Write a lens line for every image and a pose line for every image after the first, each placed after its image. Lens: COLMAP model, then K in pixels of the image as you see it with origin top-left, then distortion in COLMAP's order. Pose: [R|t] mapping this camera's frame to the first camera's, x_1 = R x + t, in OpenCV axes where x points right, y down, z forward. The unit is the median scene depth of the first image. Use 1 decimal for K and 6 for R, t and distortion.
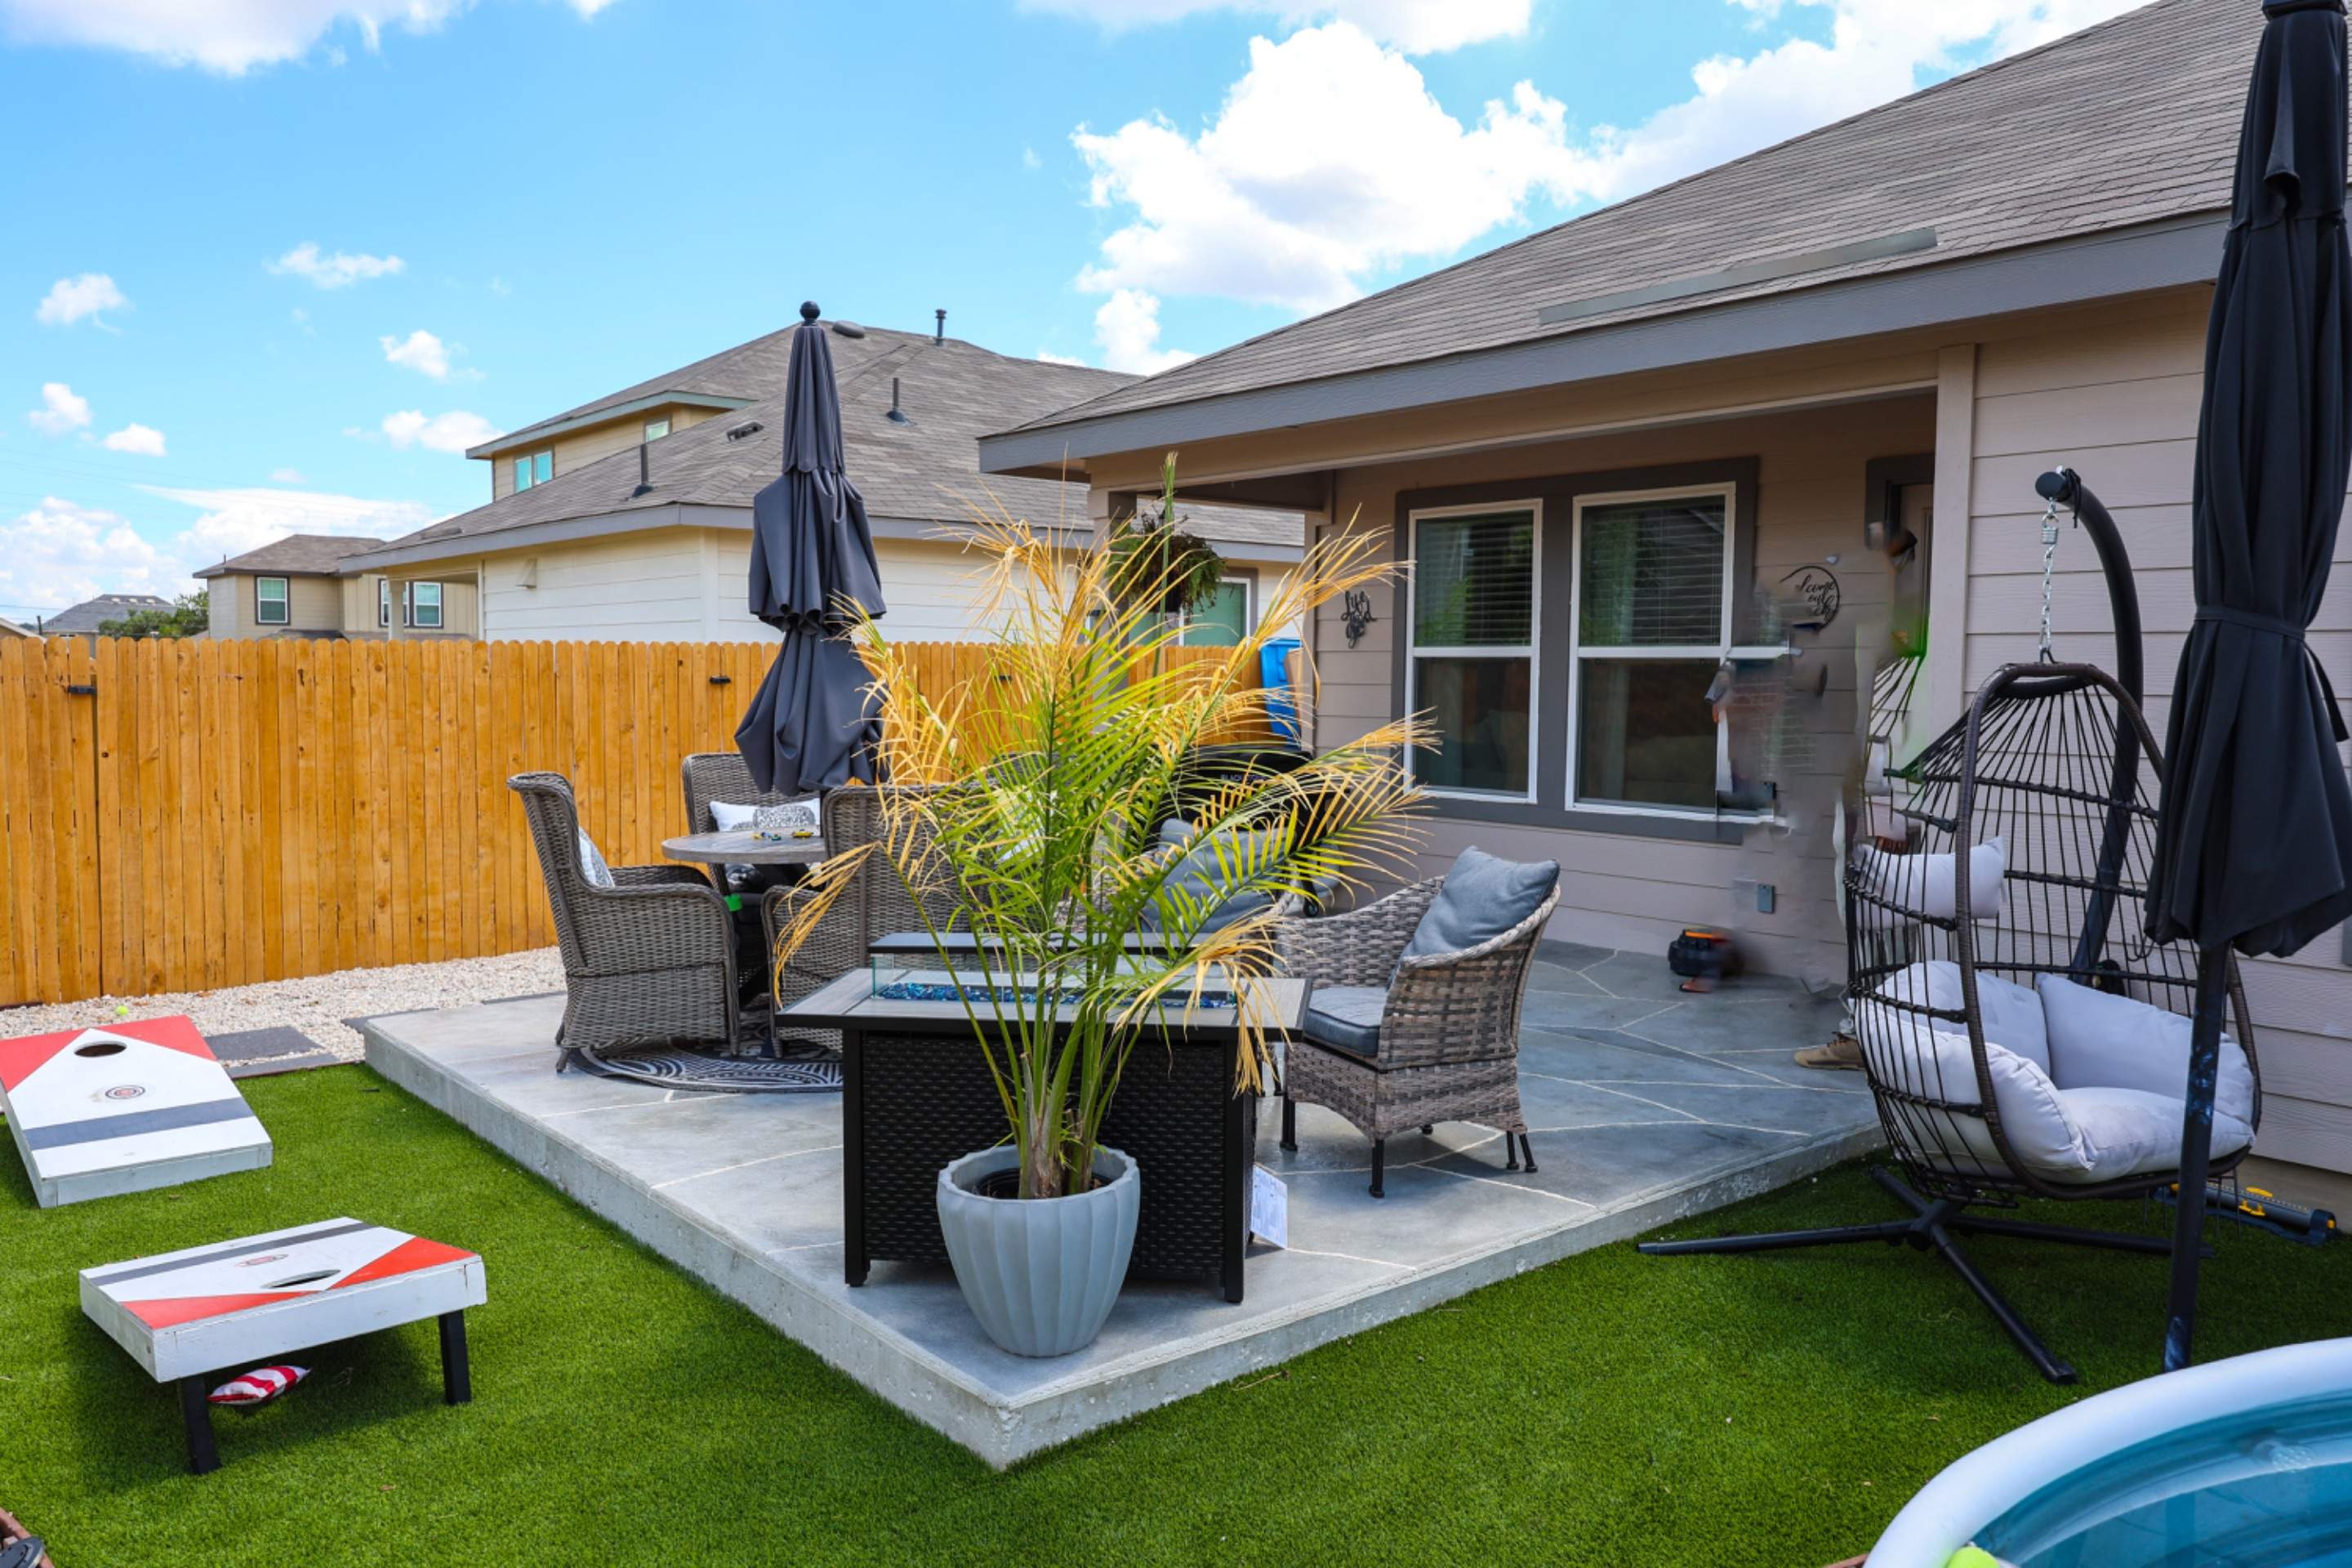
lens RADIAL K [[1834.4, 0, 1175.2], [0, 1834.4, 773.3], [0, 0, 1]] dist [0.009980, -0.005889]
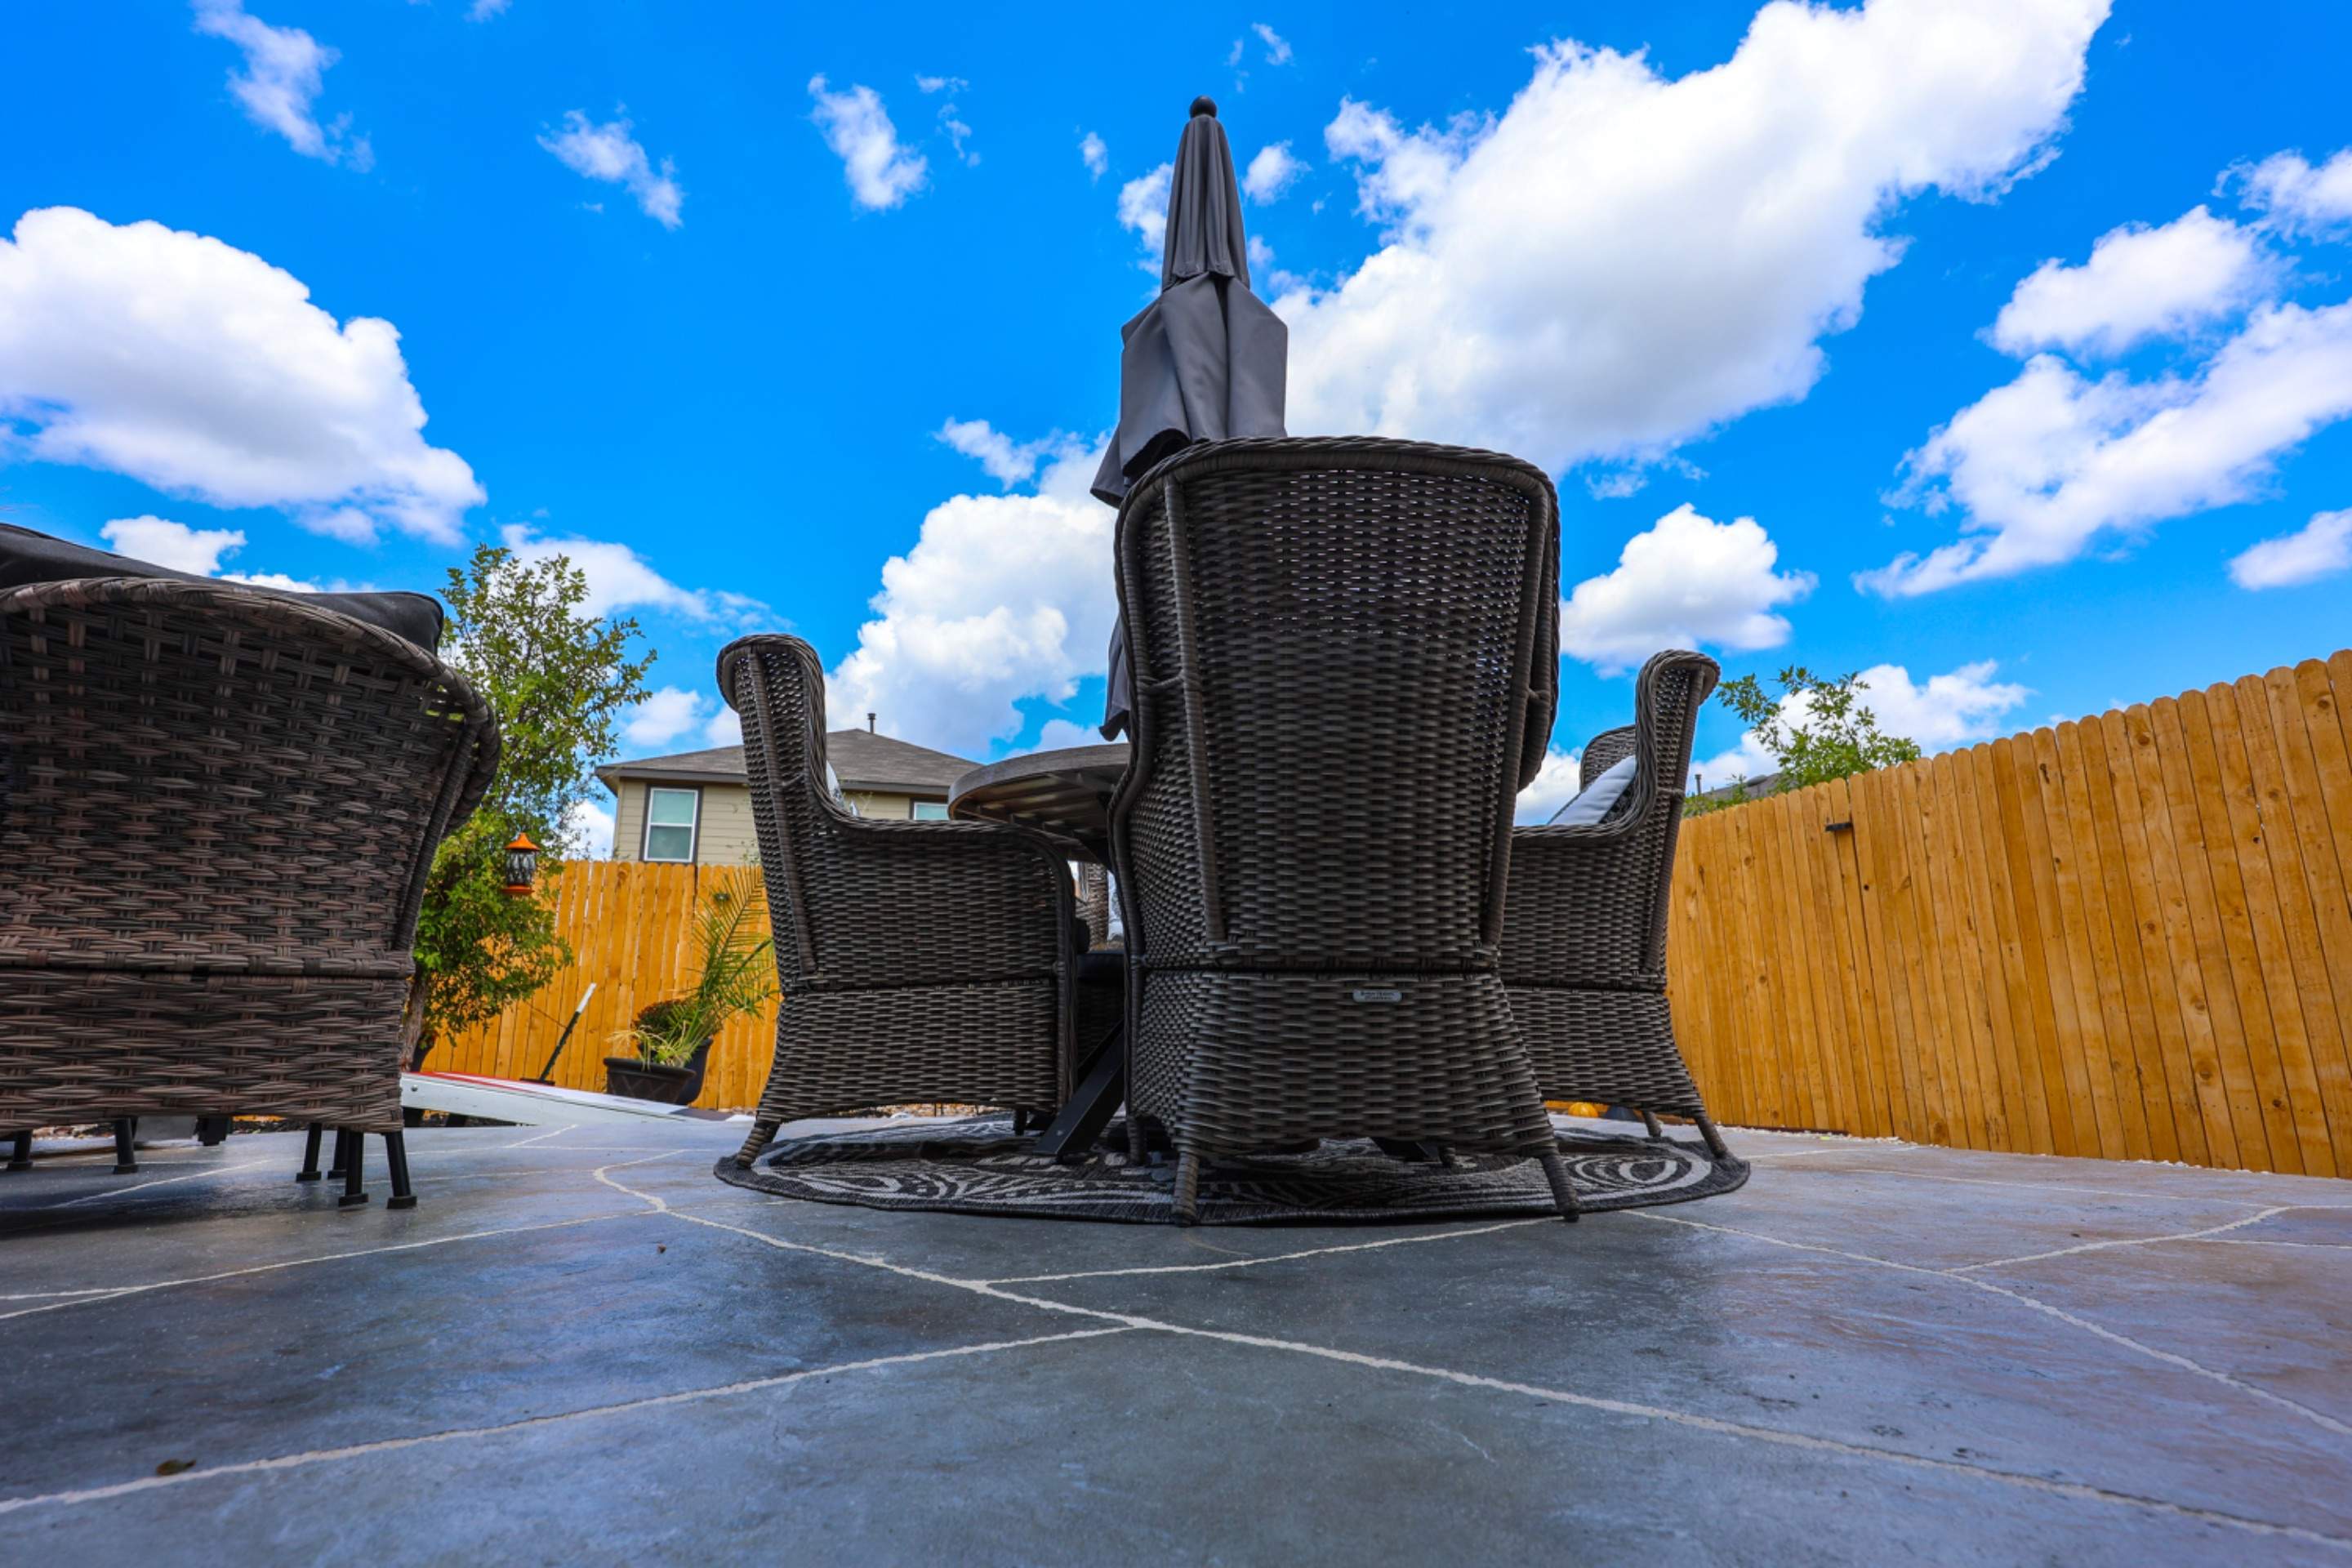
lens RADIAL K [[1065.5, 0, 1180.0], [0, 1065.5, 786.3], [0, 0, 1]] dist [-0.000691, -0.000538]
pose [[-0.354340, -0.208197, -0.911645, 0.159168], [-0.059698, 0.977948, -0.200136, 0.121832], [0.933209, -0.016493, -0.358955, 1.384907]]
